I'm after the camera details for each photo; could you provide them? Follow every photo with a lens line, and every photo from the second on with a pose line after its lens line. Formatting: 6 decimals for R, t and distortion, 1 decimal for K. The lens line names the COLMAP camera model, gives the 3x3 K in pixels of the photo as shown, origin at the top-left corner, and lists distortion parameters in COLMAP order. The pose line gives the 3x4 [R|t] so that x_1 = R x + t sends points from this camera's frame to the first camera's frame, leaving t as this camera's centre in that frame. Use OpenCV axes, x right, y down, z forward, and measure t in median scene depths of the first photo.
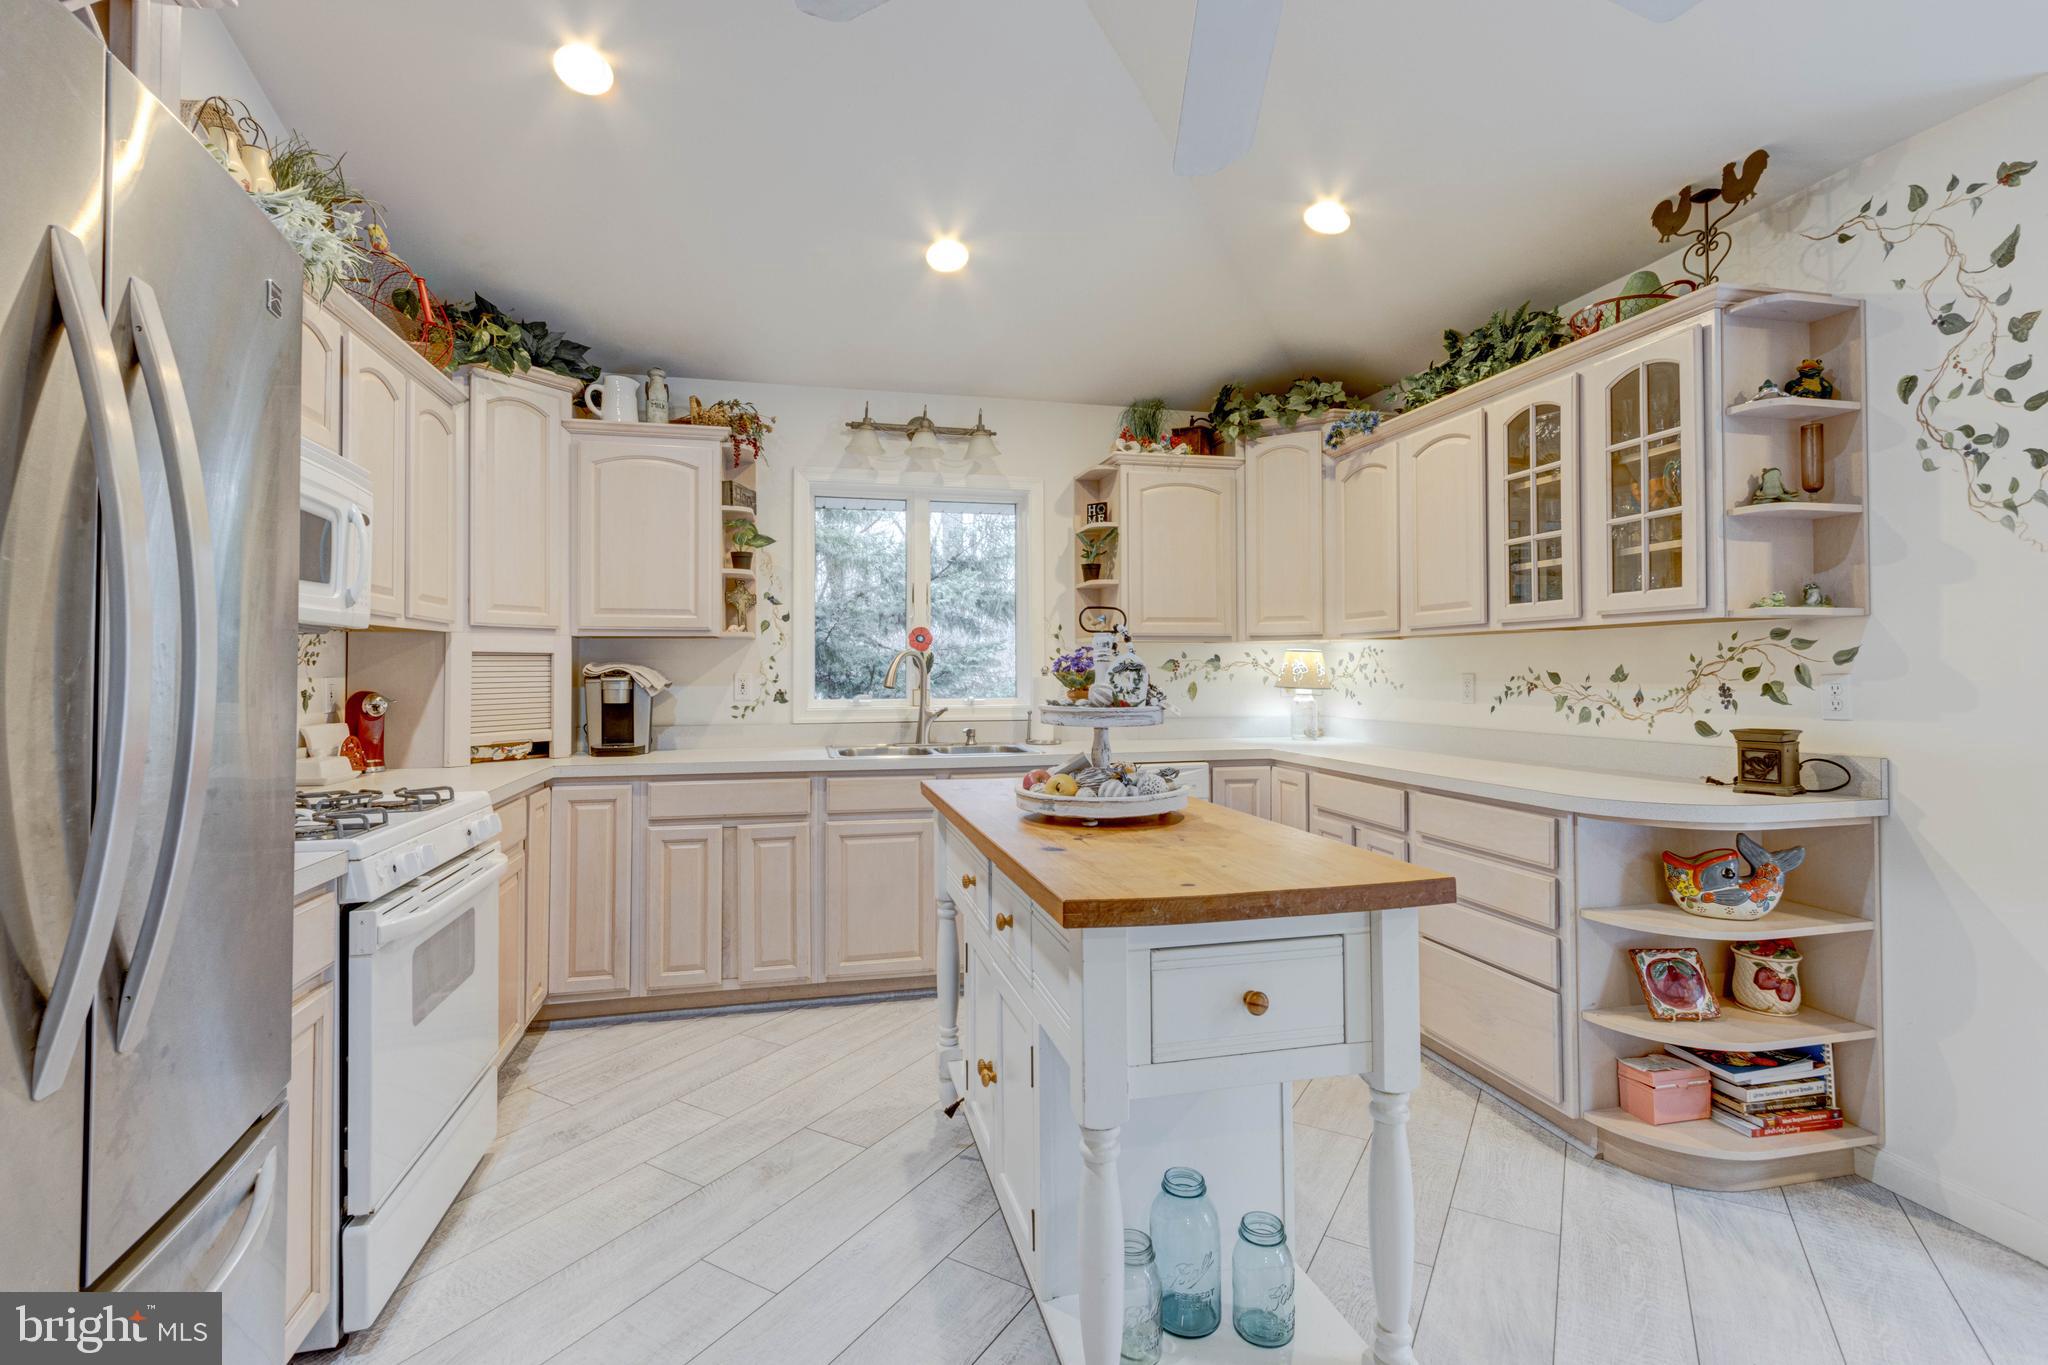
lens RADIAL K [[936.1, 0, 1009.2], [0, 936.1, 659.3], [0, 0, 1]] dist [0.003728, -0.000211]
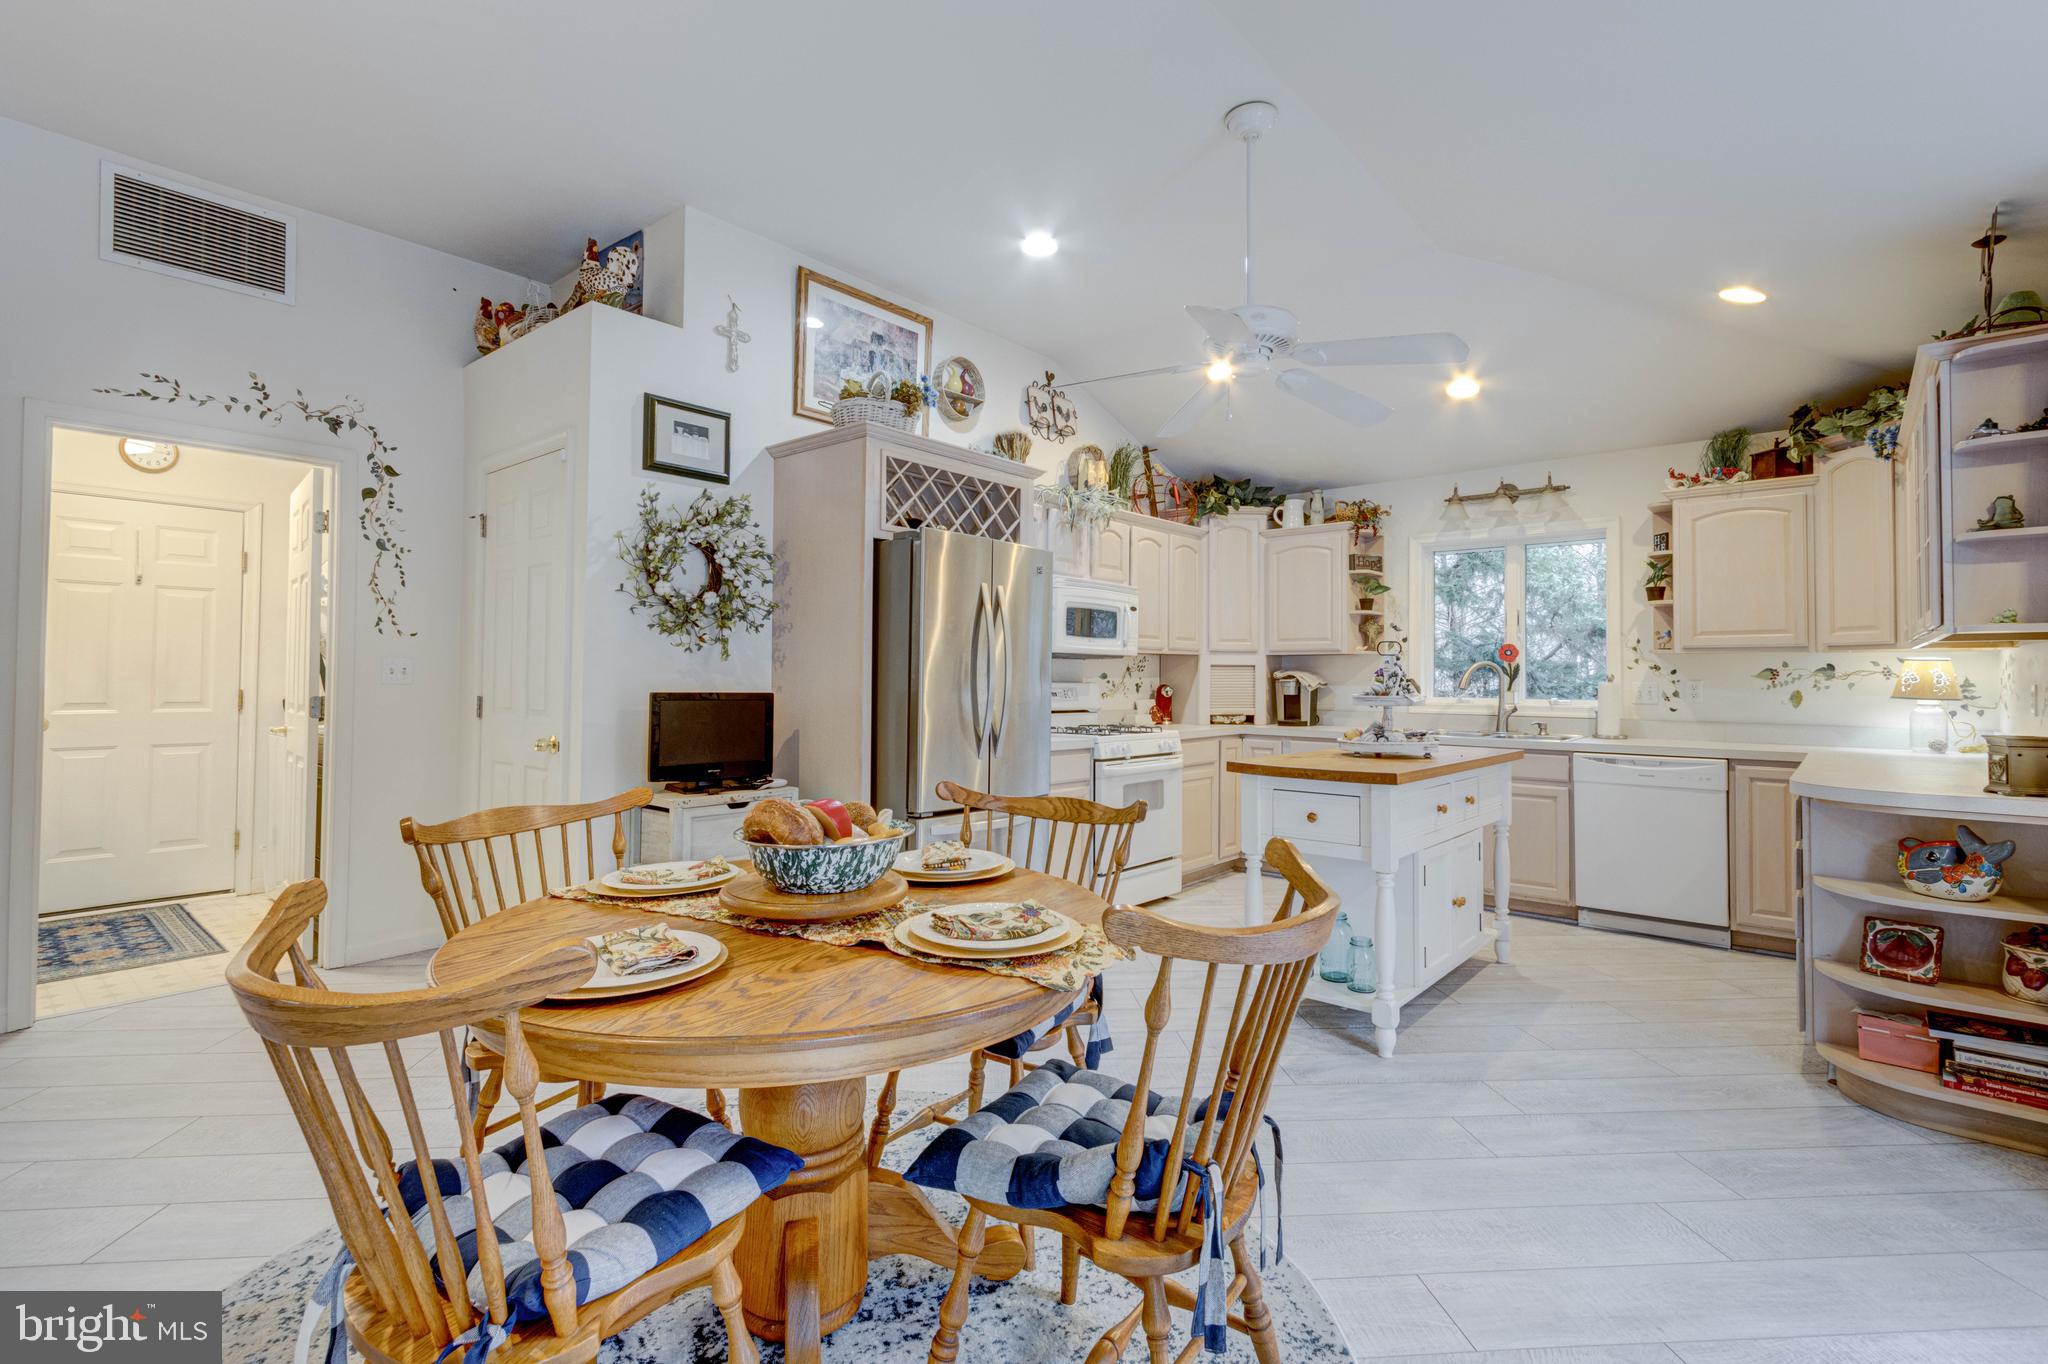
lens RADIAL K [[943.7, 0, 1047.5], [0, 943.7, 674.9], [0, 0, 1]] dist [0.001317, -0.000585]
pose [[0.599888, 0.006017, -0.800061, 0.777139], [0.002168, 0.999956, 0.009146, -0.006118], [0.800081, -0.007221, 0.599849, -0.419396]]
